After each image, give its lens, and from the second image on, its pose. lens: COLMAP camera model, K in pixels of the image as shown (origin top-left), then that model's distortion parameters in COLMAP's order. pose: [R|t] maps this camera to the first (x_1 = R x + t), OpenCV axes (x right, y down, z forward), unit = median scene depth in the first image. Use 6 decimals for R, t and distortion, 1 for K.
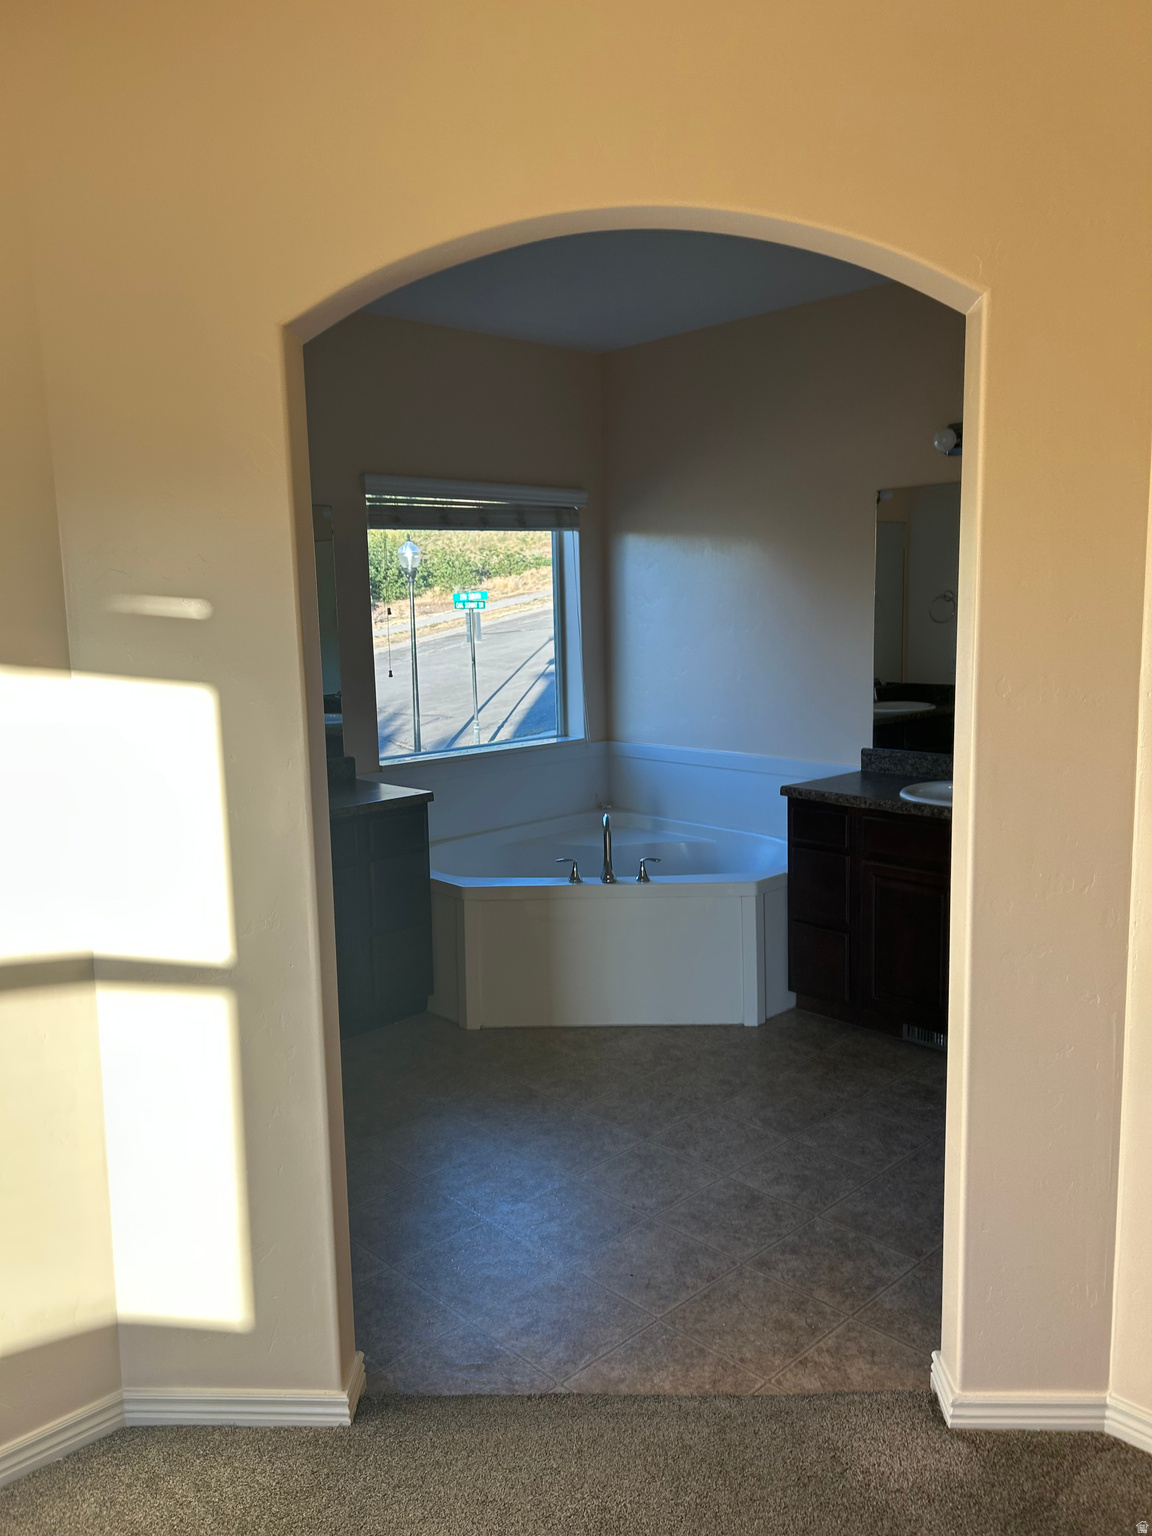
lens RADIAL K [[1181.1, 0, 583.9], [0, 1181.1, 770.5], [0, 0, 1]] dist [0.045883, -0.027448]
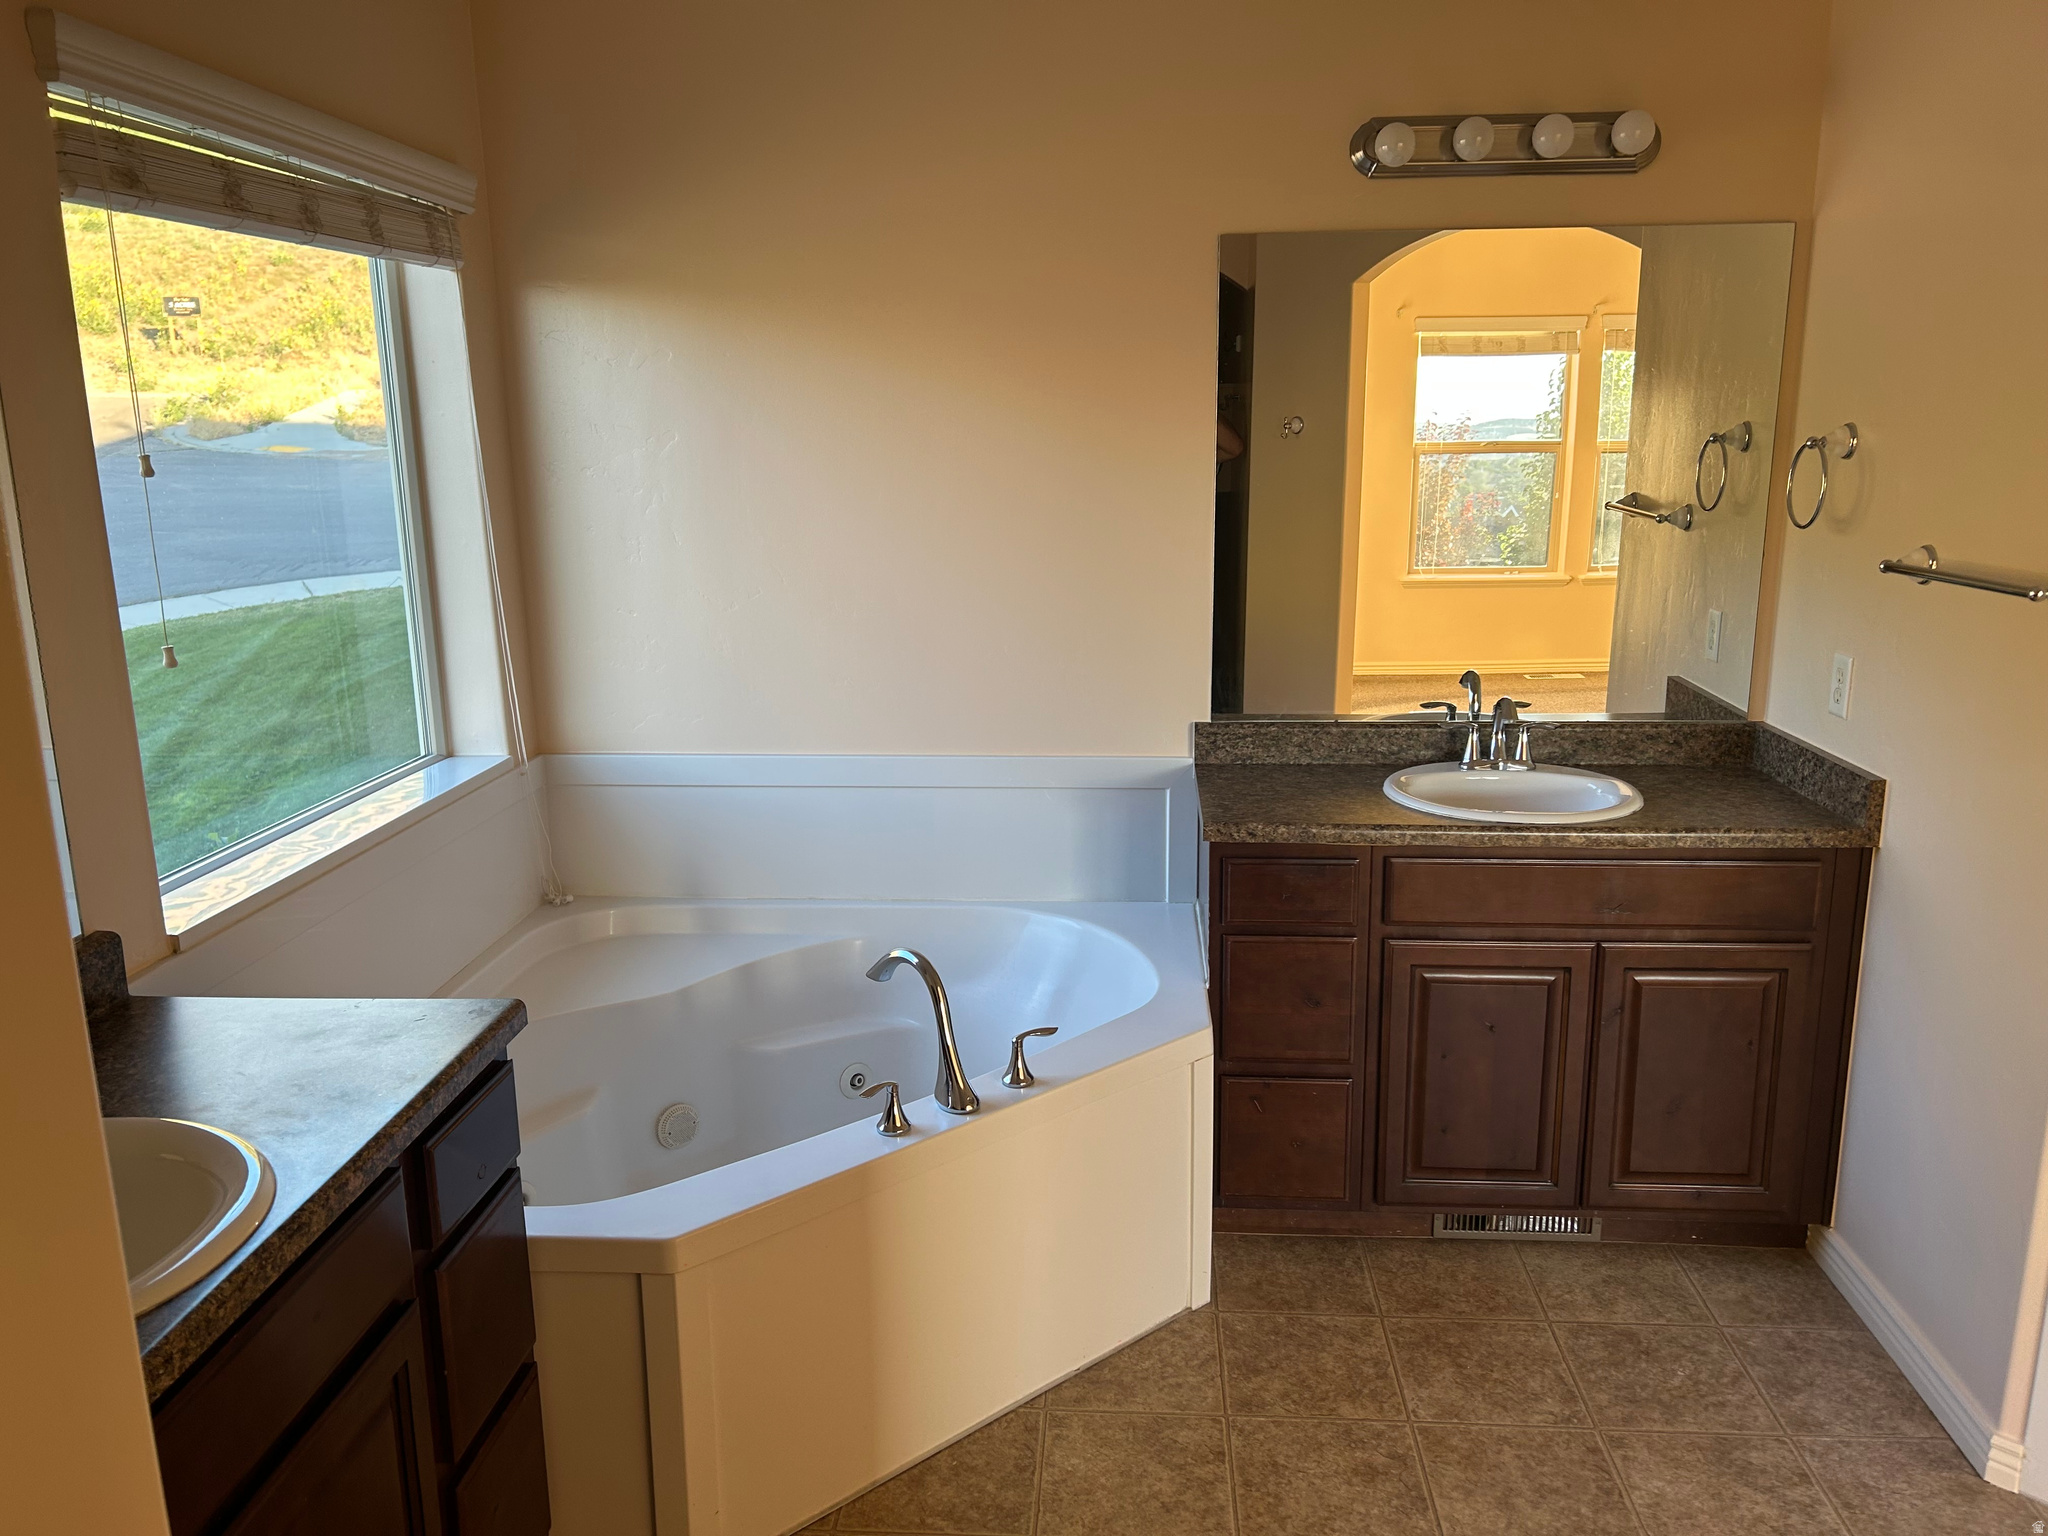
lens RADIAL K [[1574.9, 0, 1026.5], [0, 1574.9, 766.1], [0, 0, 1]] dist [0.045883, -0.027448]
pose [[0.713015, -0.136754, 0.687683, -0.317773], [0.086429, 0.990457, 0.107352, -0.083129], [-0.695802, -0.017108, 0.718030, 0.534683]]
